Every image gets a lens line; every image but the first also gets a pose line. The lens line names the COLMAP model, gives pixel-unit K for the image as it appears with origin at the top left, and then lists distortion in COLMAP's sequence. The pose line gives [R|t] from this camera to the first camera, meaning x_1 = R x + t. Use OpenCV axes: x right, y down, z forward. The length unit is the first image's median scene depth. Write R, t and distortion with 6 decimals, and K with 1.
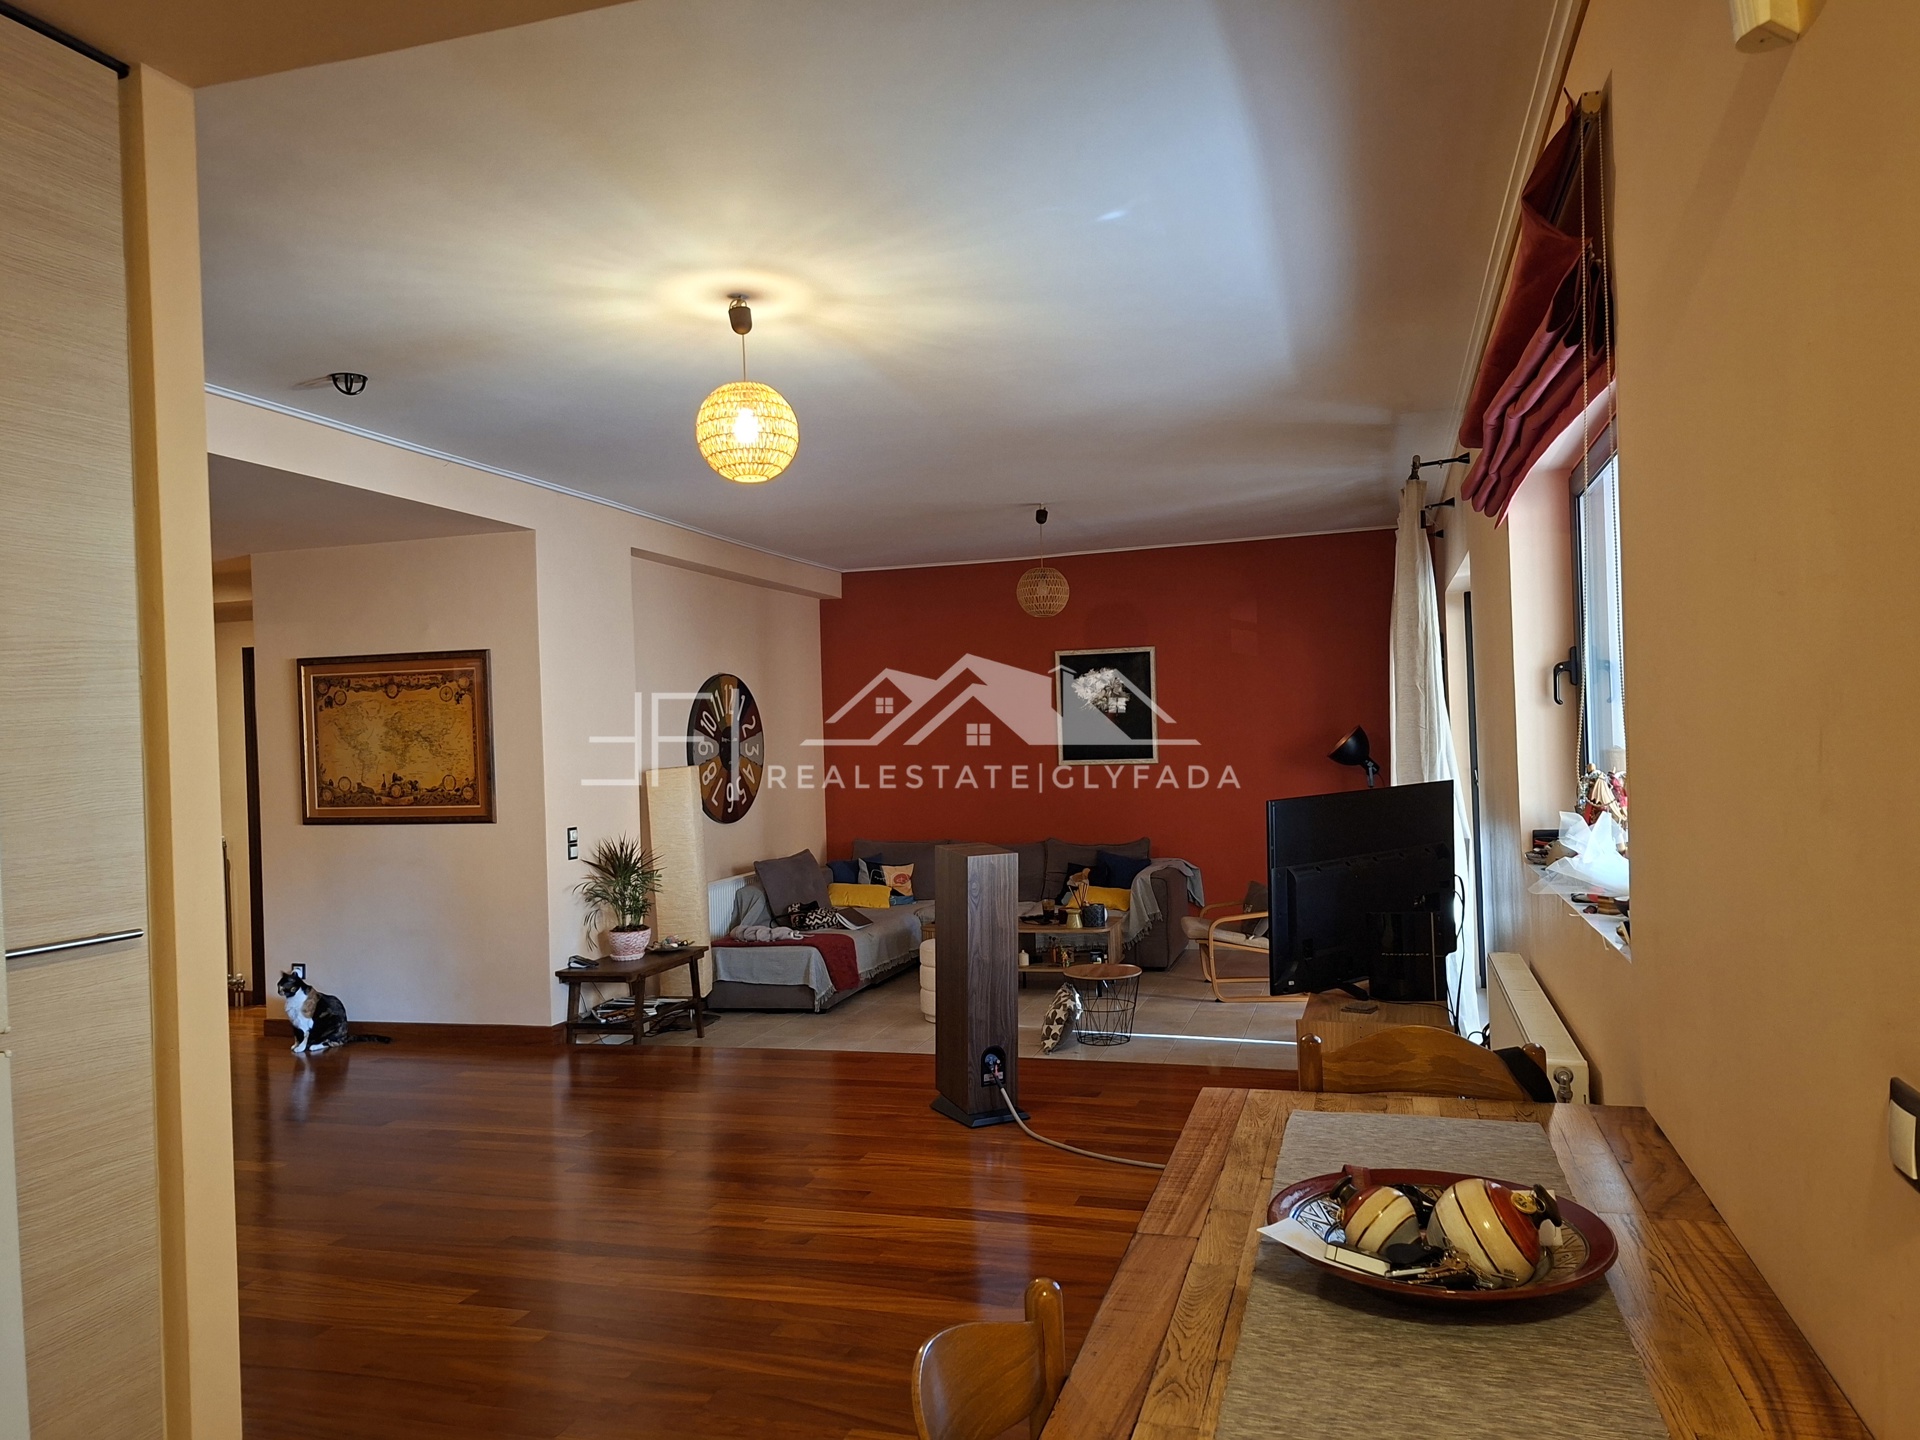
lens RADIAL K [[1338.2, 0, 966.7], [0, 1338.2, 733.1], [0, 0, 1]] dist [0.092894, -0.000178]
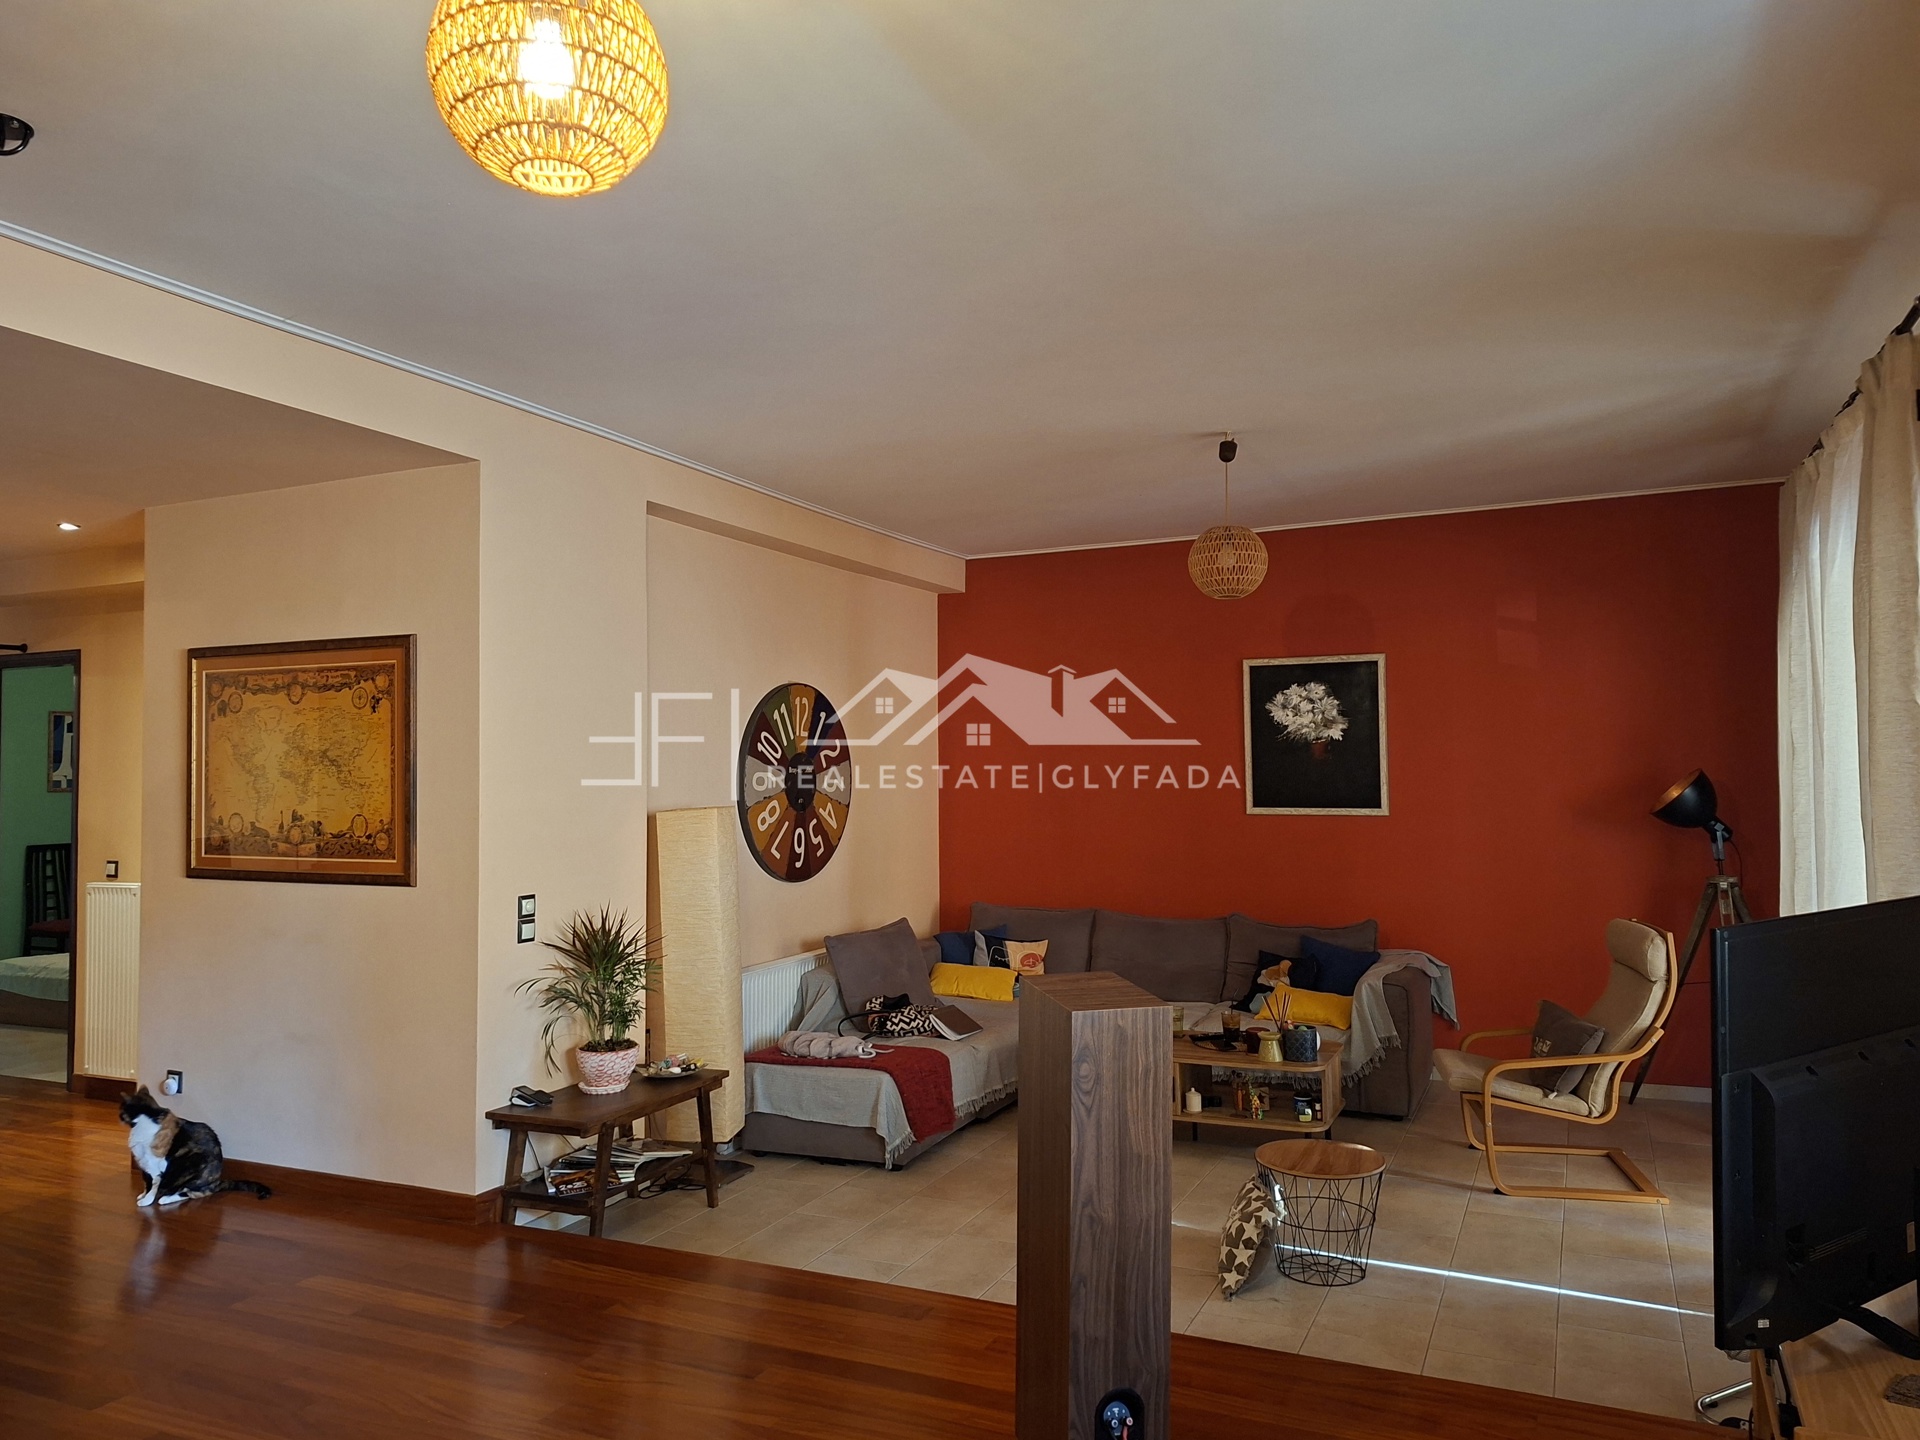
lens RADIAL K [[1296.6, 0, 978.6], [0, 1296.6, 716.8], [0, 0, 1]] dist [0.113788, -0.119732]
pose [[0.991298, 0.015044, -0.130771, 0.020865], [-0.019812, 0.999183, -0.035237, -0.001637], [0.130134, 0.037521, 0.990786, 0.359643]]
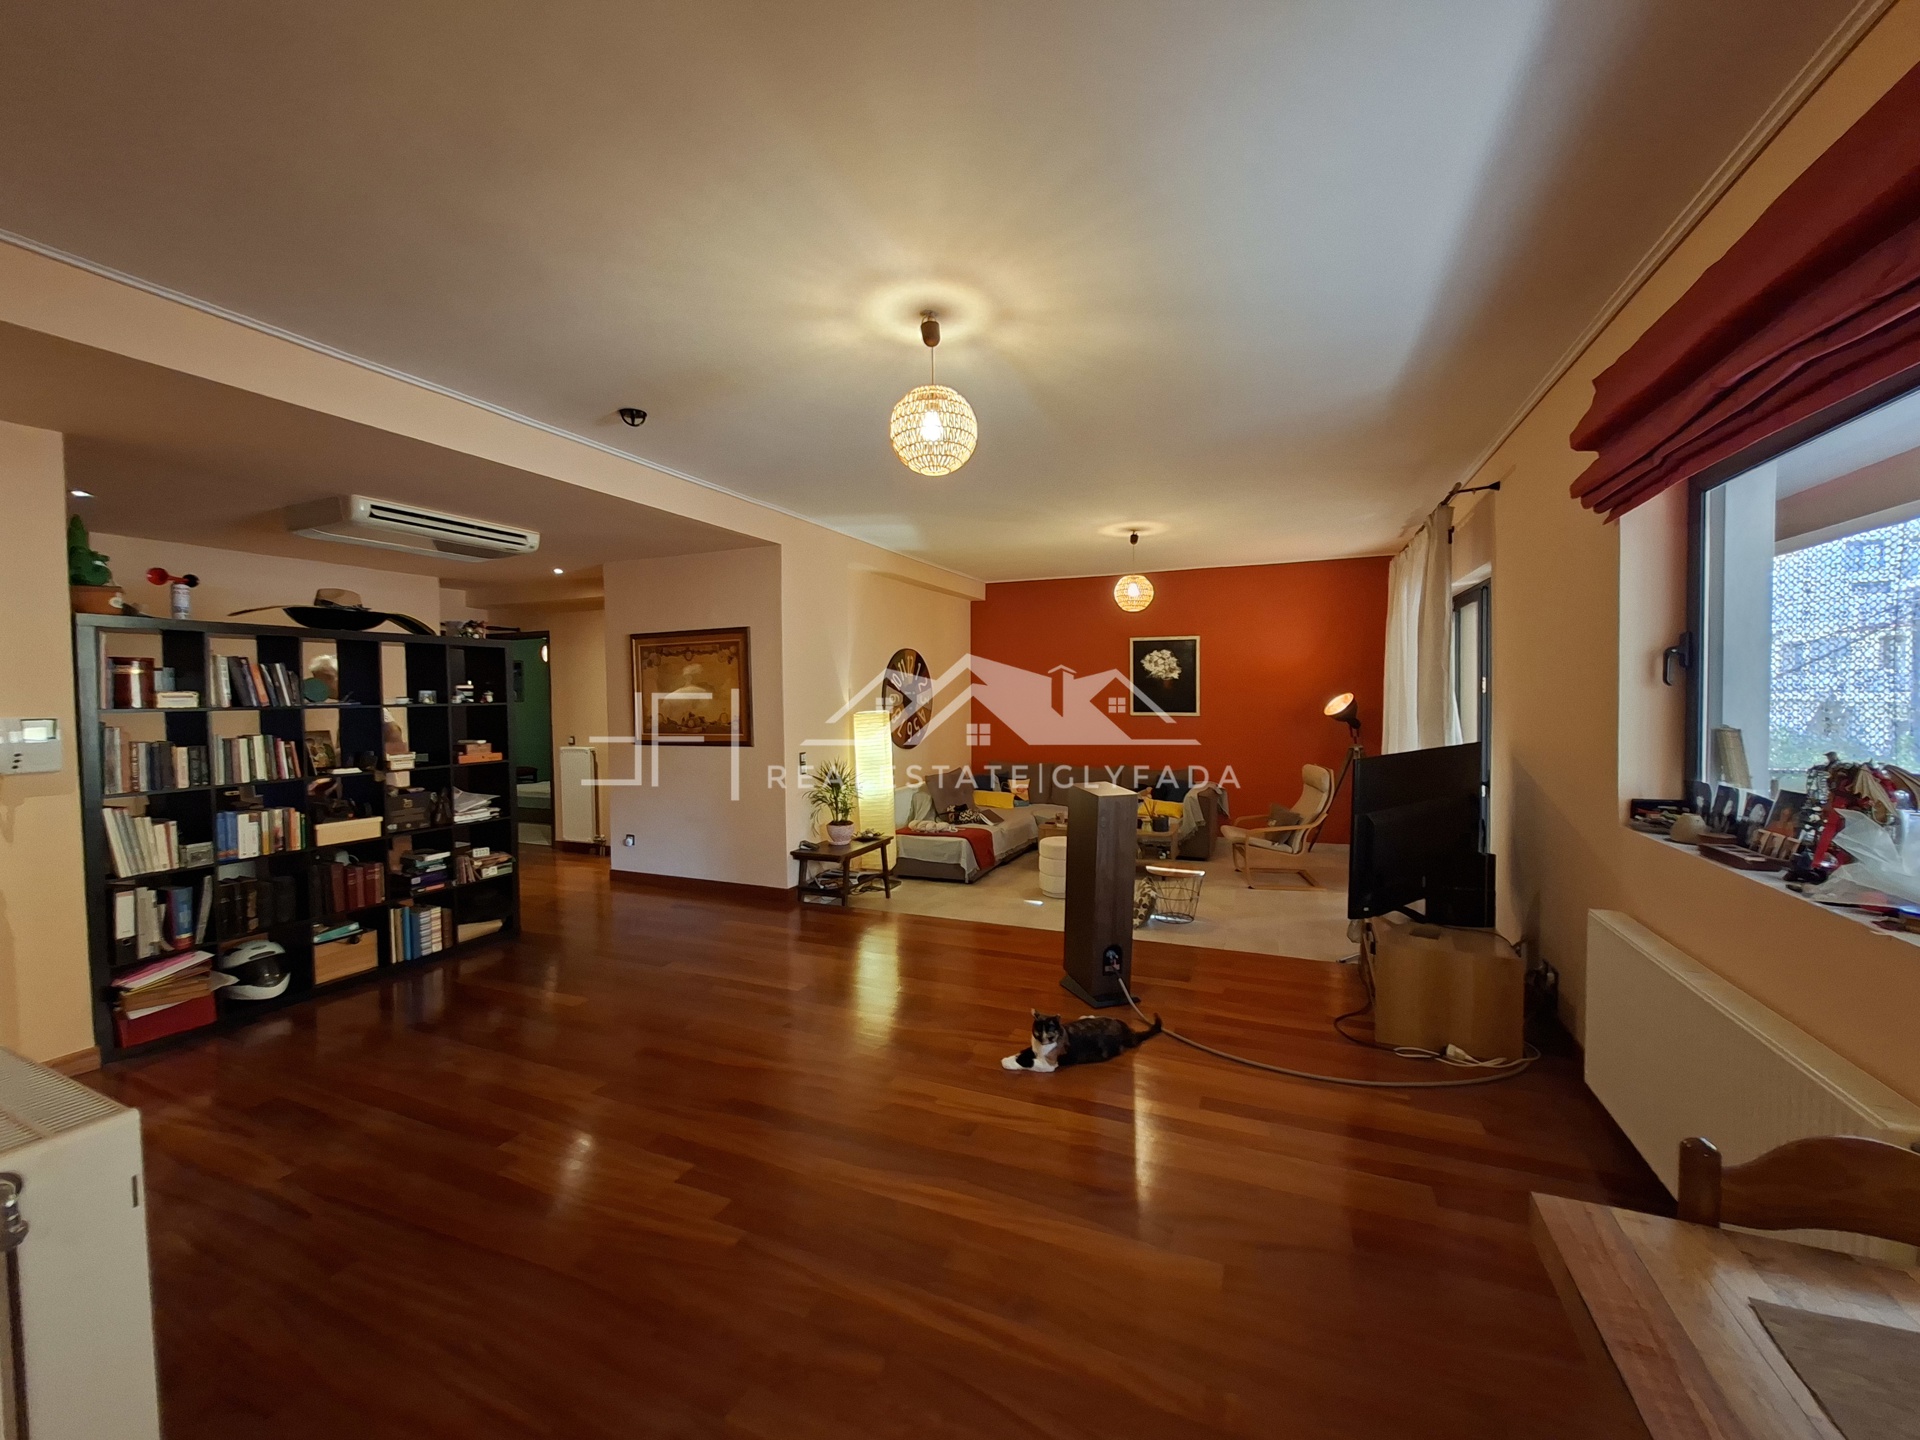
lens RADIAL K [[751.0, 0, 964.9], [0, 751.0, 718.9], [0, 0, 1]] dist [-0.012144, 0.003959]
pose [[0.994627, 0.027015, -0.099933, -0.039601], [-0.022887, 0.998846, 0.042219, -0.003956], [0.100958, -0.039705, 0.994098, 0.216864]]
